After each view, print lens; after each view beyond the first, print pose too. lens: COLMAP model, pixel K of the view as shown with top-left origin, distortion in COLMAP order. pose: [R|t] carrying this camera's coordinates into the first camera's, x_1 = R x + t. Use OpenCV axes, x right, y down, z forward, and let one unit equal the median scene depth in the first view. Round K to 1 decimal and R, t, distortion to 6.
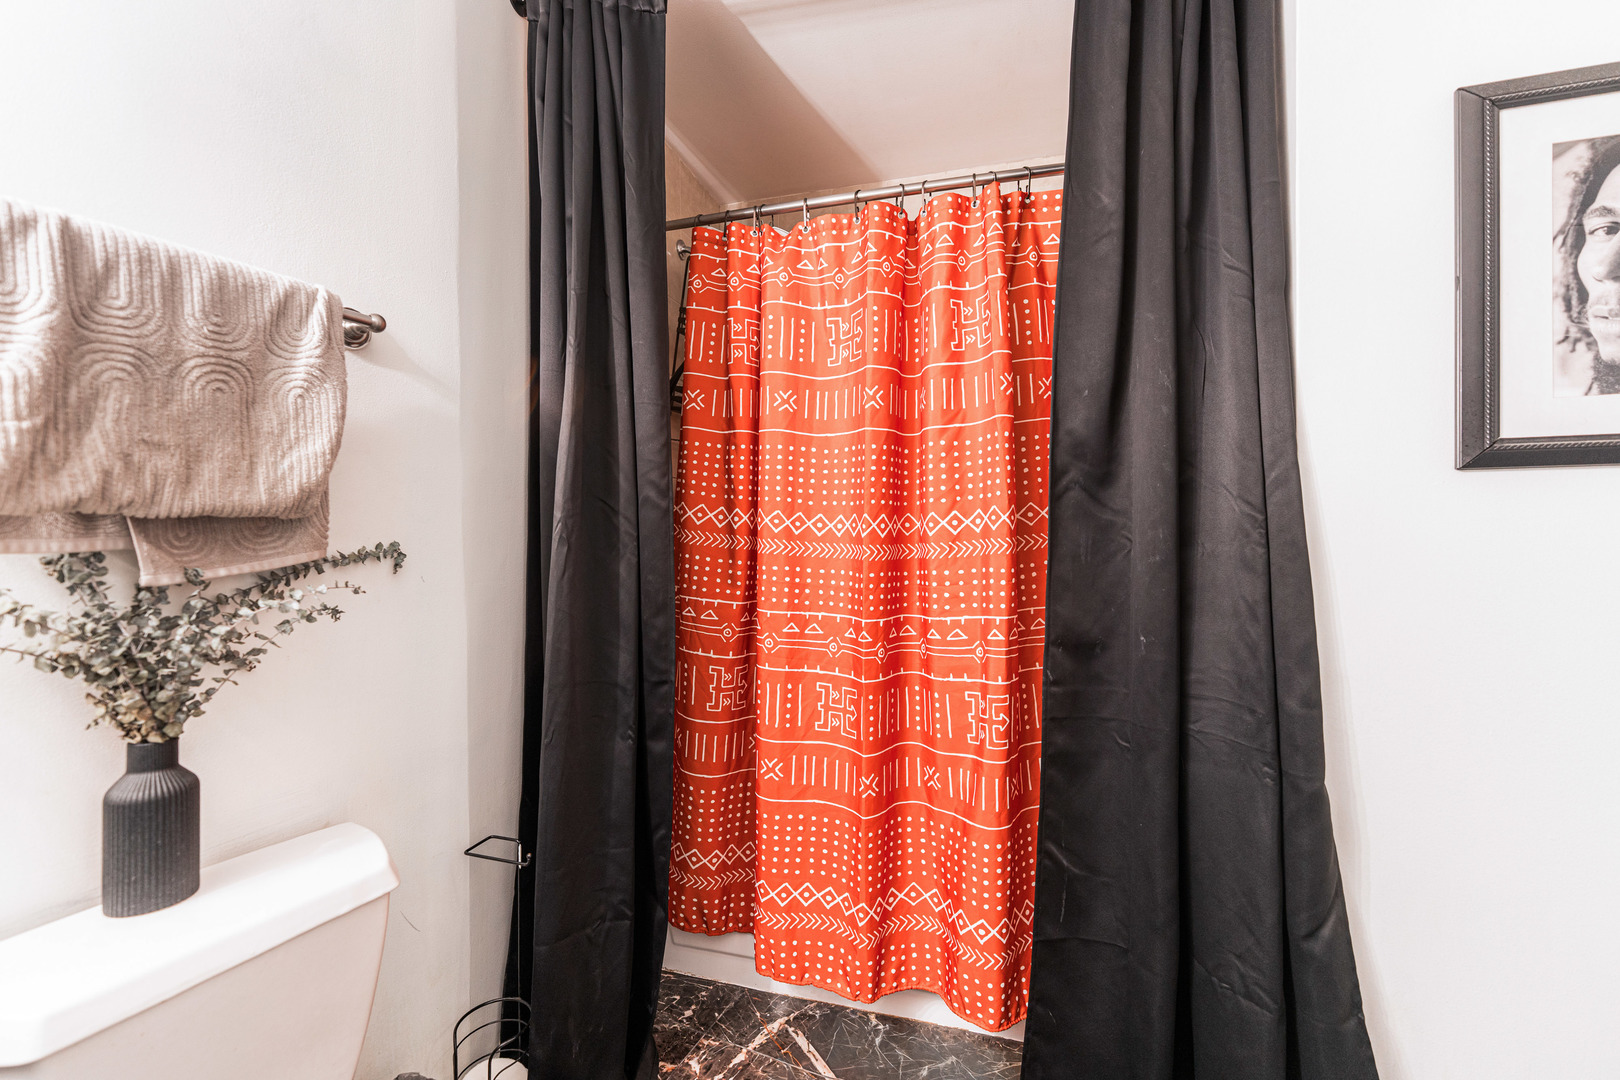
lens RADIAL K [[680.0, 0, 808.0], [0, 680.0, 524.6], [0, 0, 1]] dist [0.000749, -0.000113]
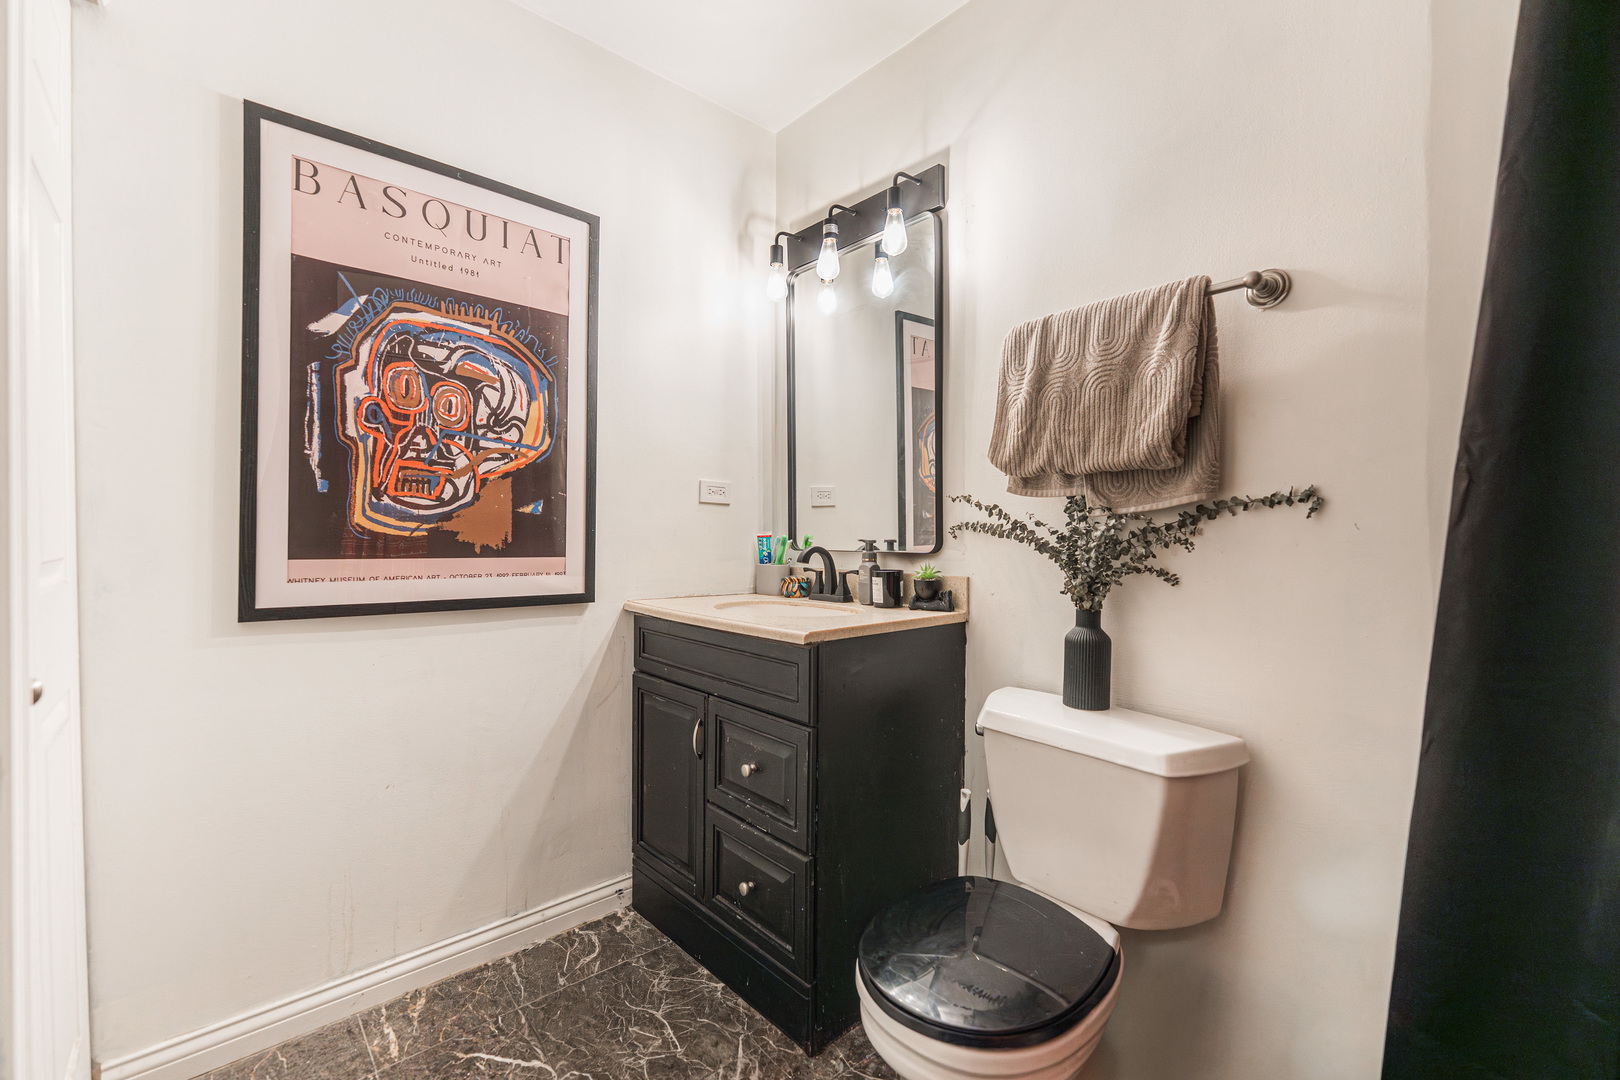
lens RADIAL K [[680.0, 0, 808.0], [0, 680.0, 524.6], [0, 0, 1]] dist [0.000749, -0.000113]
pose [[-0.421941, -0.006882, -0.906597, 0.767711], [0.003349, 0.999953, -0.009149, 0.116797], [0.906617, -0.006897, -0.421897, 1.016492]]
